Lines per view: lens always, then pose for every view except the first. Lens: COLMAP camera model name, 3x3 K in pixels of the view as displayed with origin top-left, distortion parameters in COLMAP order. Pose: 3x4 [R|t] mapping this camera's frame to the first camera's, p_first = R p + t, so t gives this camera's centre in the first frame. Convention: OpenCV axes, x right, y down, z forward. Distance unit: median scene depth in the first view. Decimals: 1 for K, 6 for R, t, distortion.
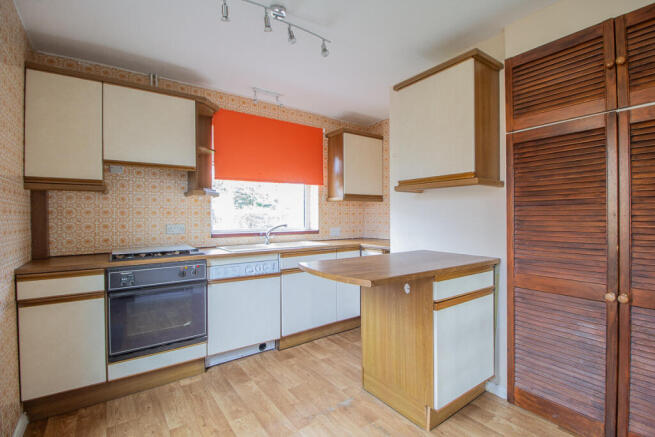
lens RADIAL K [[302.4, 0, 336.3], [0, 302.4, 214.8], [0, 0, 1]] dist [-0.000006, -0.013467]
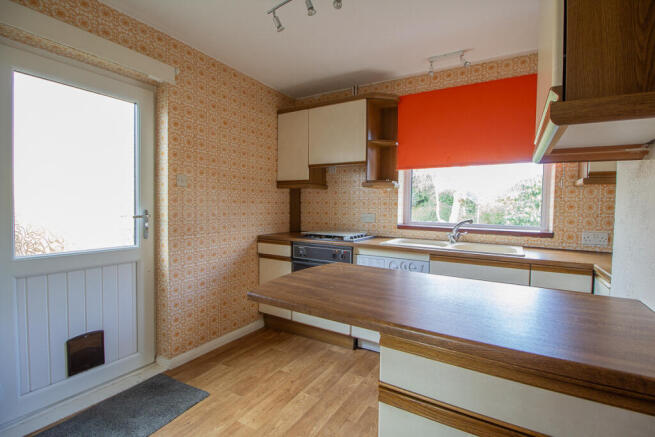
lens RADIAL K [[302.4, 0, 336.3], [0, 302.4, 214.8], [0, 0, 1]] dist [-0.000006, -0.013467]
pose [[0.404635, 0.043847, -0.913426, 0.544962], [-0.012906, 0.999024, 0.042239, -0.012757], [0.914387, -0.005303, 0.404806, 0.527211]]
